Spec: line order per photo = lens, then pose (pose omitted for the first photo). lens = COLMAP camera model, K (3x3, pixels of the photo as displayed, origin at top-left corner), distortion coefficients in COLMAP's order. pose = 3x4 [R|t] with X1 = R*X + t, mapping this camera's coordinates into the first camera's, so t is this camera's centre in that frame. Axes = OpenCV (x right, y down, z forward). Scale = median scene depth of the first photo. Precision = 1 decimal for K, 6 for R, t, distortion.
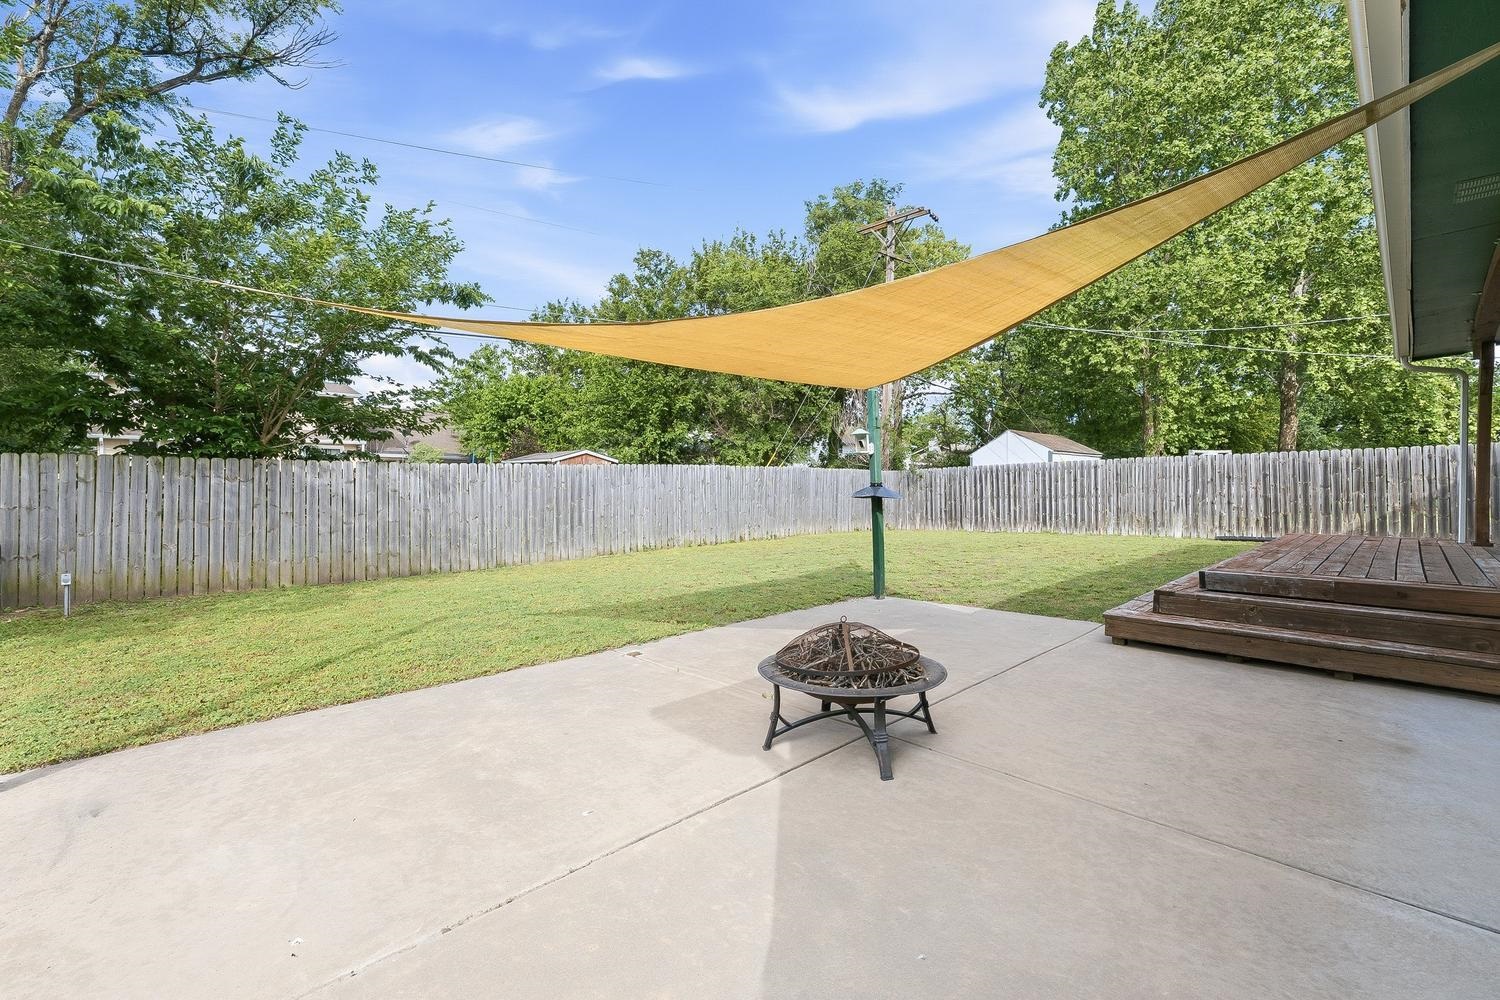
lens RADIAL K [[610.9, 0, 785.1], [0, 610.9, 472.9], [0, 0, 1]] dist [-0.000319, -0.000275]
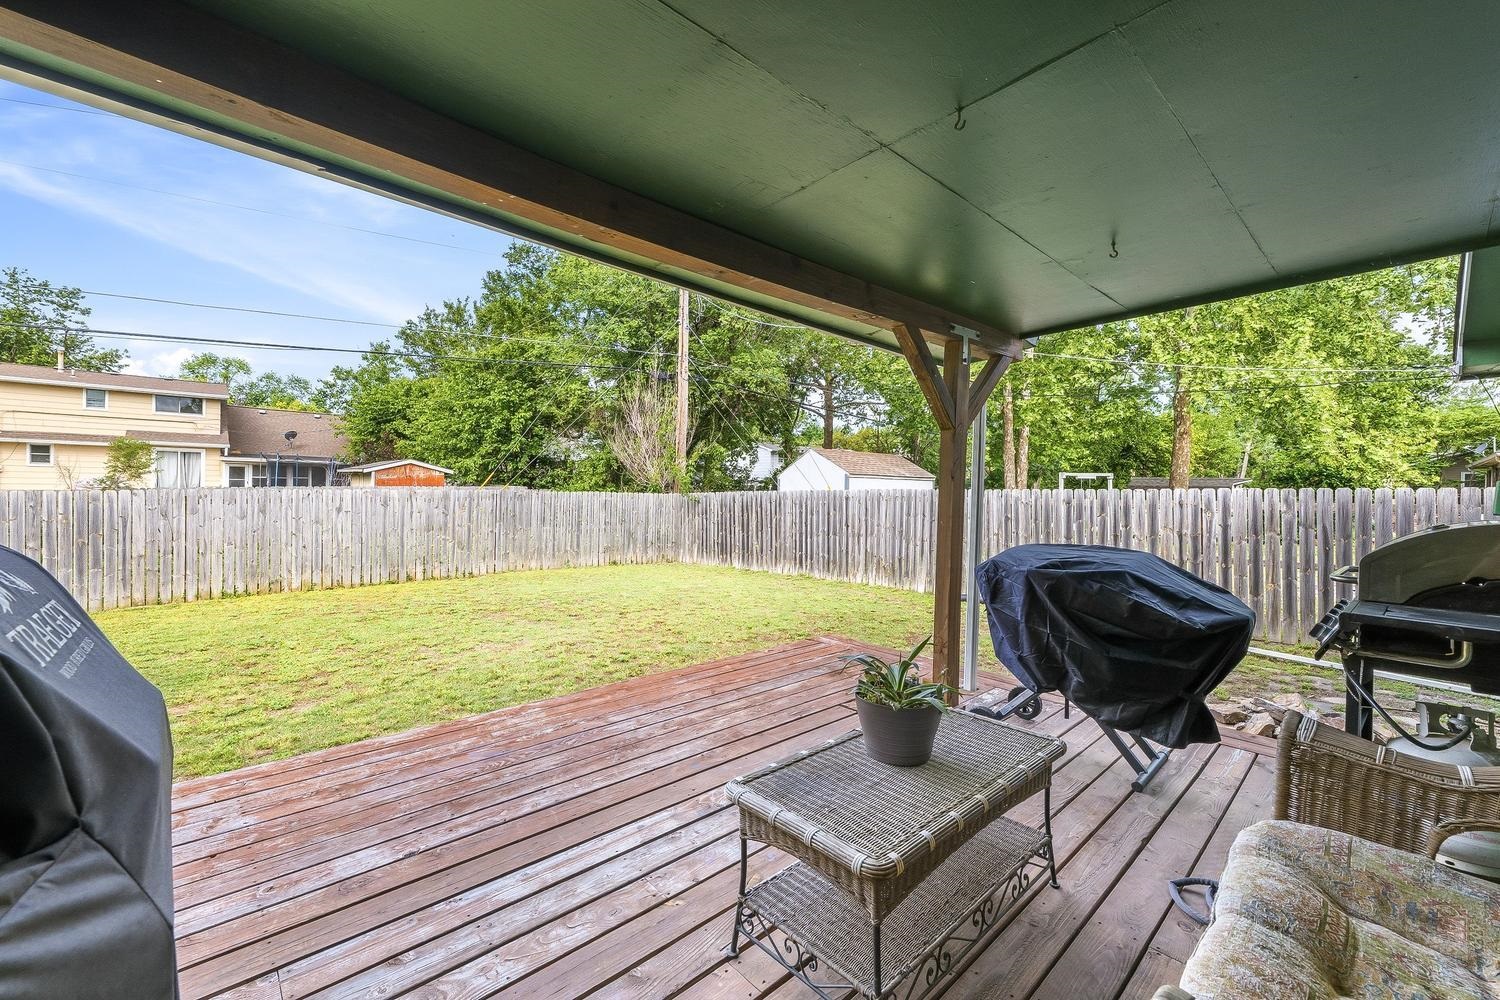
lens RADIAL K [[610.9, 0, 743.4], [0, 610.9, 488.9], [0, 0, 1]] dist [-0.000319, -0.000275]
pose [[0.999410, 0.018528, -0.028934, 0.377734], [-0.018070, 0.999709, 0.015987, -0.031963], [0.029222, -0.015455, 0.999453, 0.175211]]
